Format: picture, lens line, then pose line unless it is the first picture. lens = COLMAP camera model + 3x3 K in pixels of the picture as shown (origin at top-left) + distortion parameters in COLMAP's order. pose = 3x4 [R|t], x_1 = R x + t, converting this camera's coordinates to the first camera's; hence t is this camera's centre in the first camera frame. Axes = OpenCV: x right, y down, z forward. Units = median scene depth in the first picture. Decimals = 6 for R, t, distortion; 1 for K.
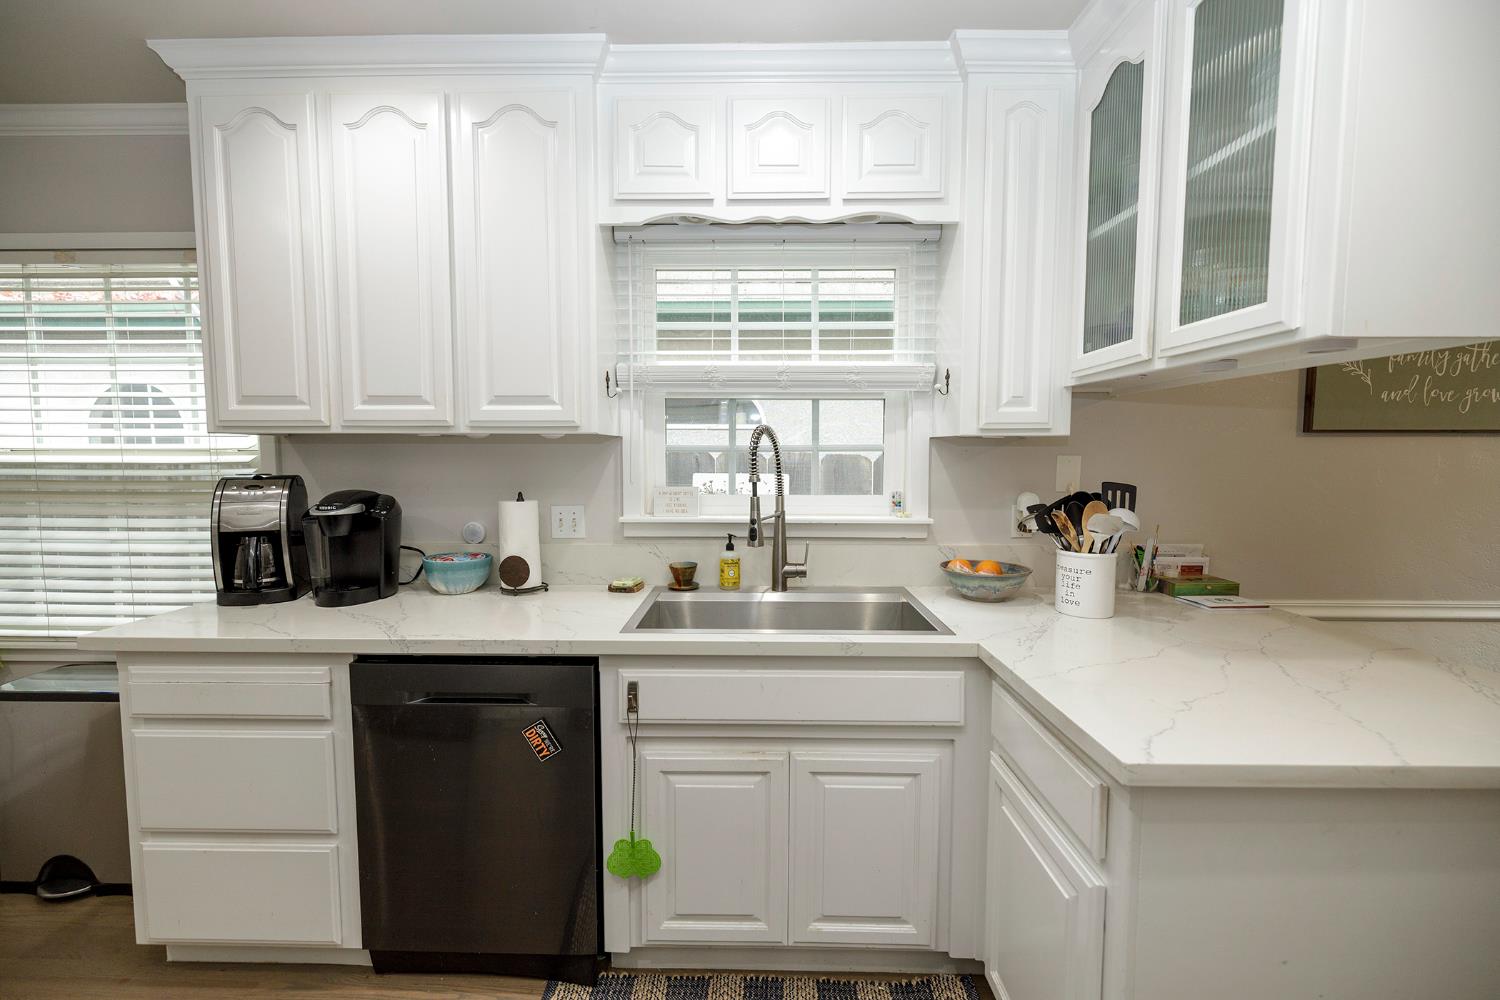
lens RADIAL K [[626.5, 0, 739.4], [0, 626.5, 493.5], [0, 0, 1]] dist [-0.000270, -0.000111]
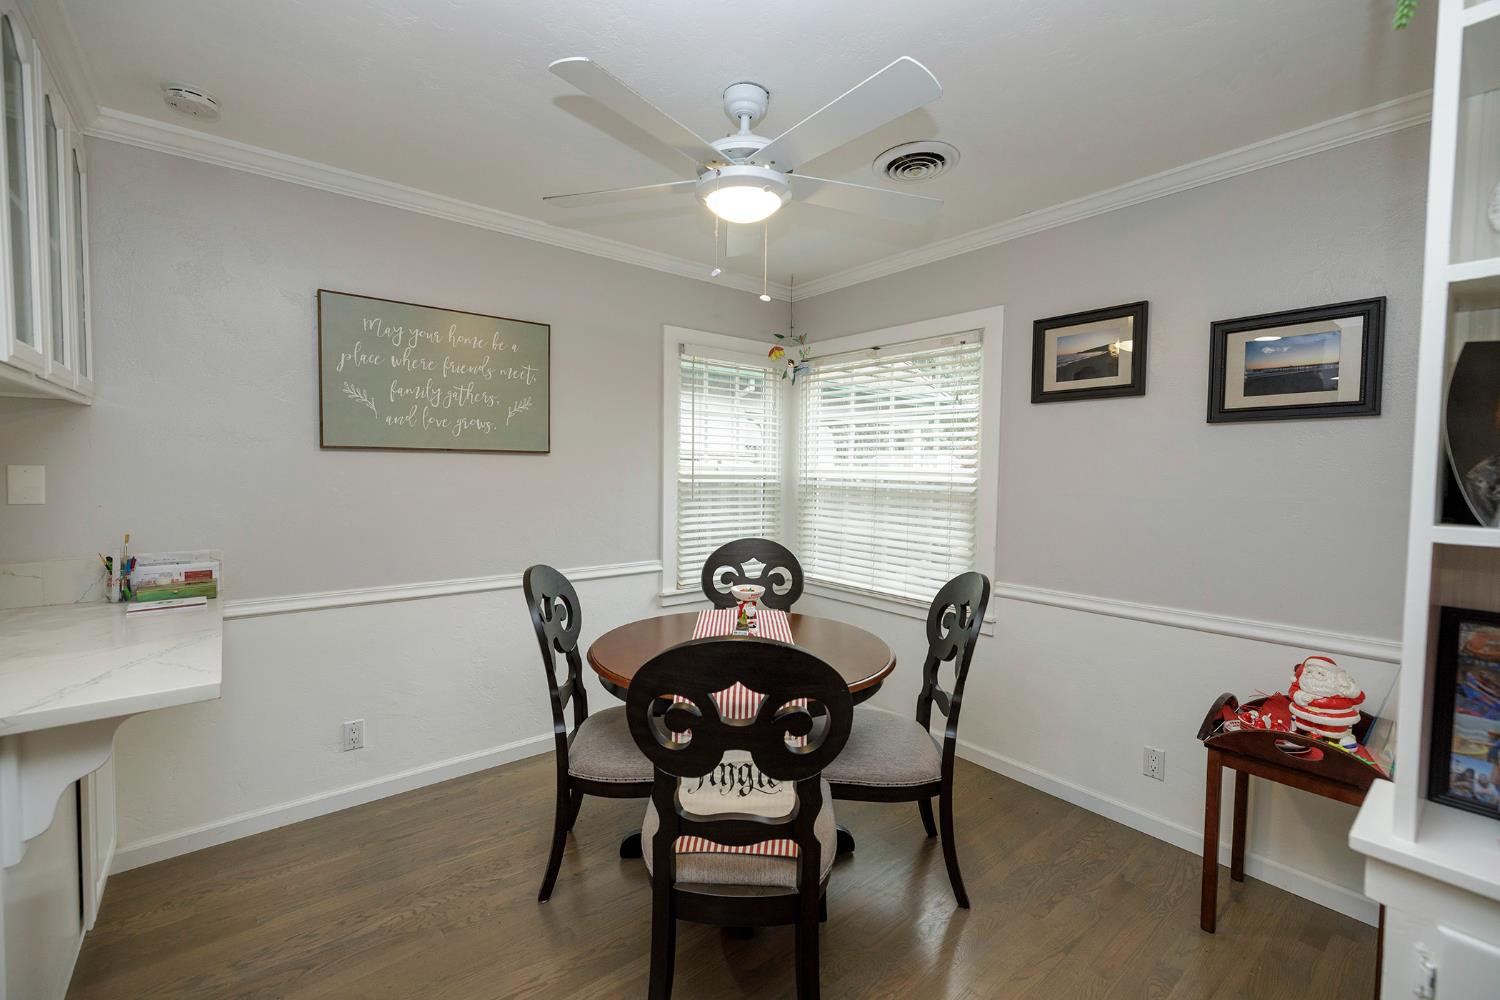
lens RADIAL K [[626.5, 0, 739.4], [0, 626.5, 493.5], [0, 0, 1]] dist [-0.000270, -0.000111]
pose [[0.767586, -0.020920, 0.640605, 0.764154], [0.033850, 0.999396, -0.007923, 0.024395], [-0.640052, 0.027766, 0.767830, -0.406836]]
